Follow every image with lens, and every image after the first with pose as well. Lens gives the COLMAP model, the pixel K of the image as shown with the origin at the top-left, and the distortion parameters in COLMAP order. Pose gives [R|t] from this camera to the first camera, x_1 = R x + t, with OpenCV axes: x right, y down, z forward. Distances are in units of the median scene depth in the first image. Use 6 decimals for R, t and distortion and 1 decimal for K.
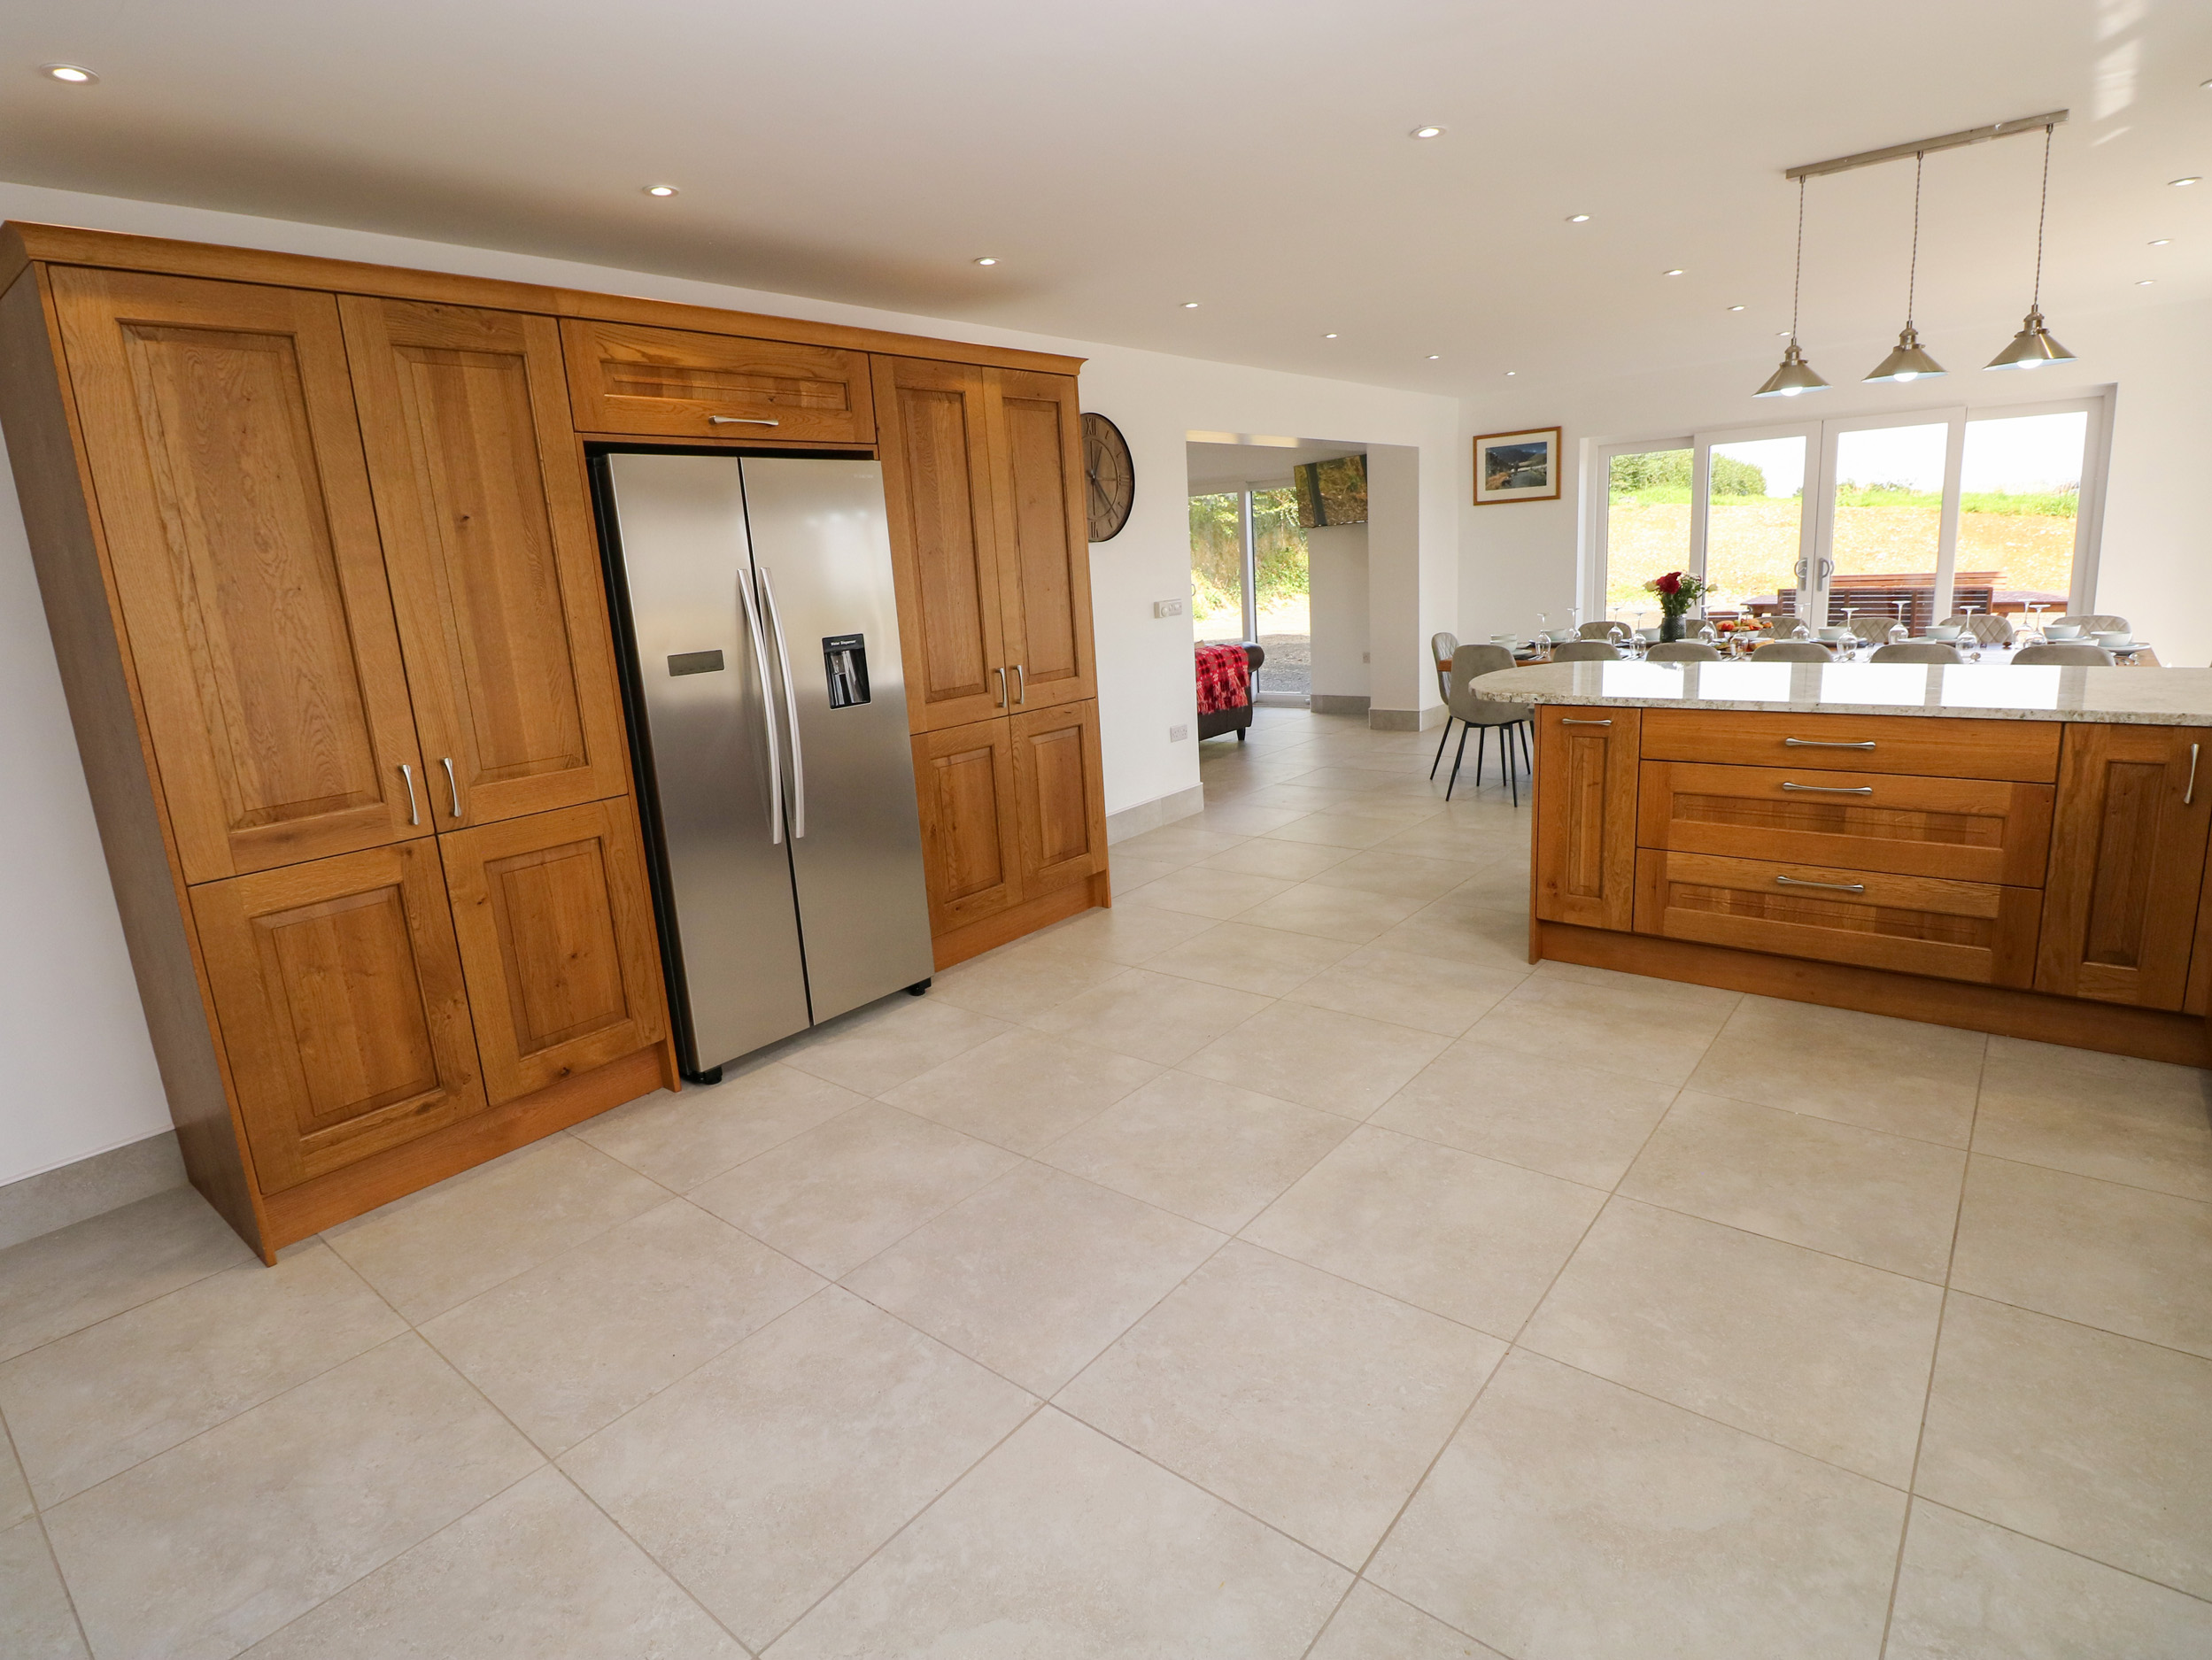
lens RADIAL K [[1146.9, 0, 1091.9], [0, 1146.9, 852.9], [0, 0, 1]] dist [-0.004538, -0.008404]
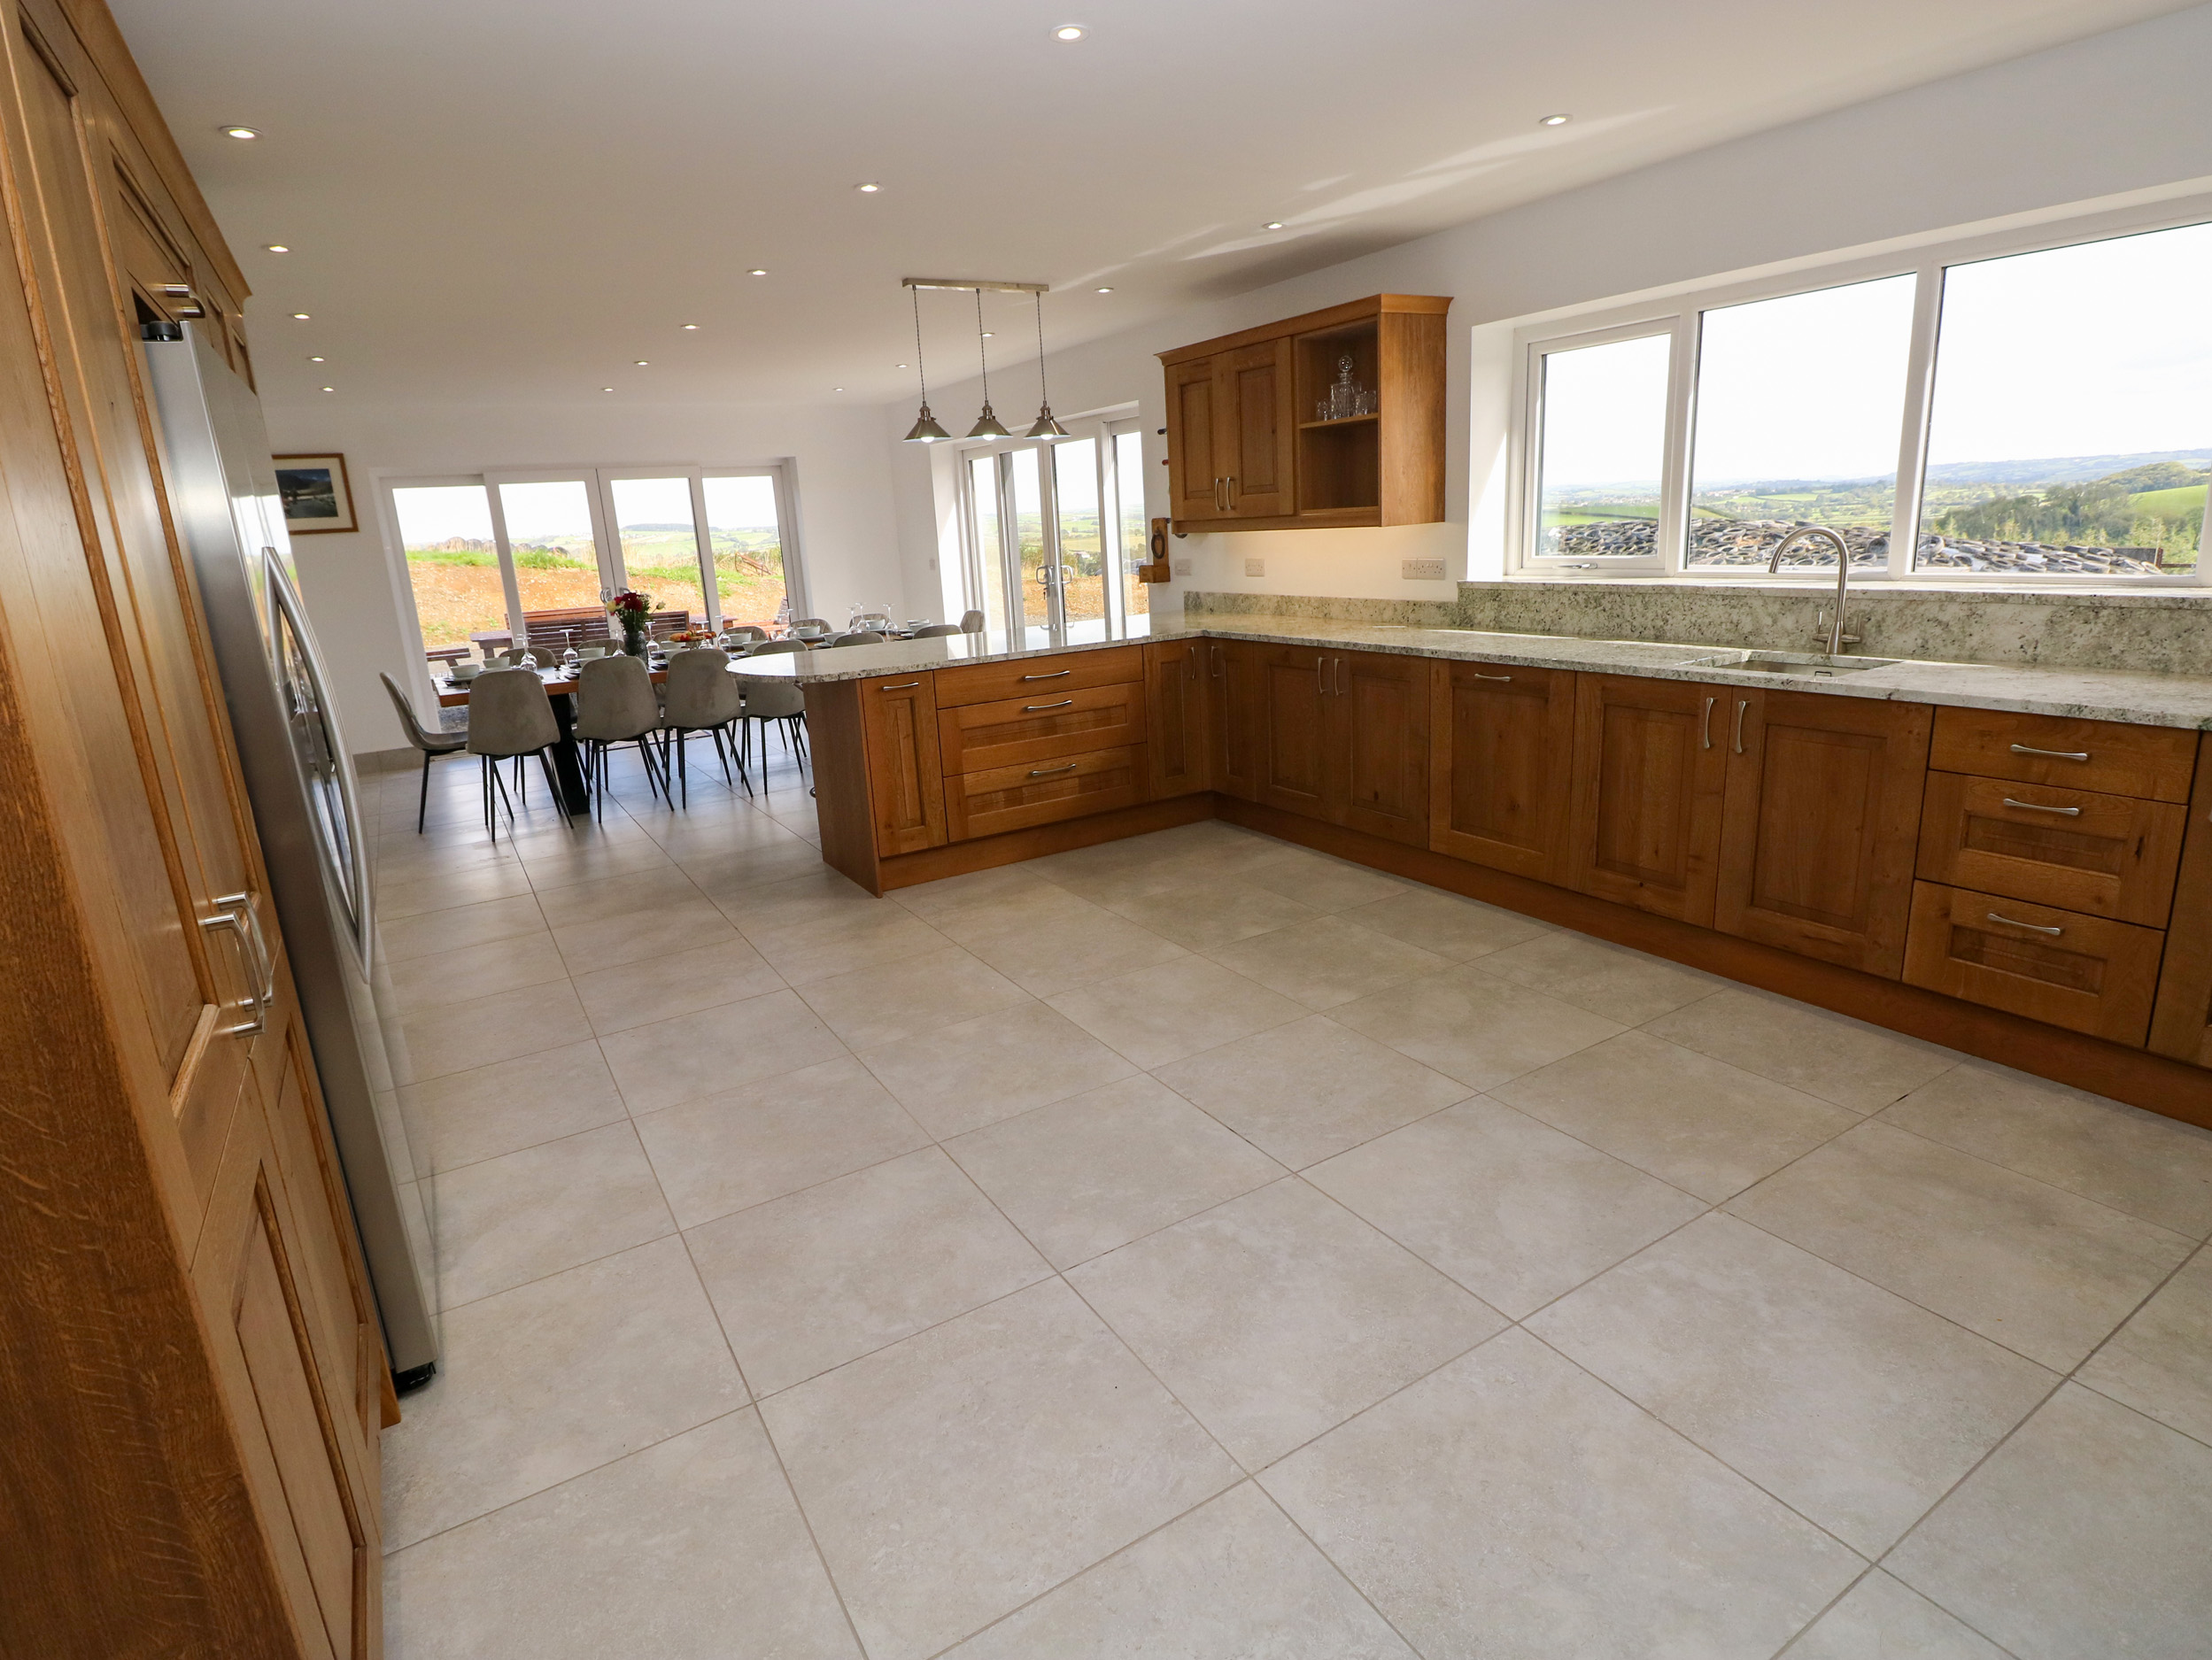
lens RADIAL K [[1146.9, 0, 1095.0], [0, 1146.9, 858.3], [0, 0, 1]] dist [-0.004538, -0.008404]
pose [[0.329696, -0.226700, 0.916465, -0.750461], [0.271021, 0.952609, 0.138142, -0.055552], [-0.904350, 0.202836, 0.375512, 0.409368]]
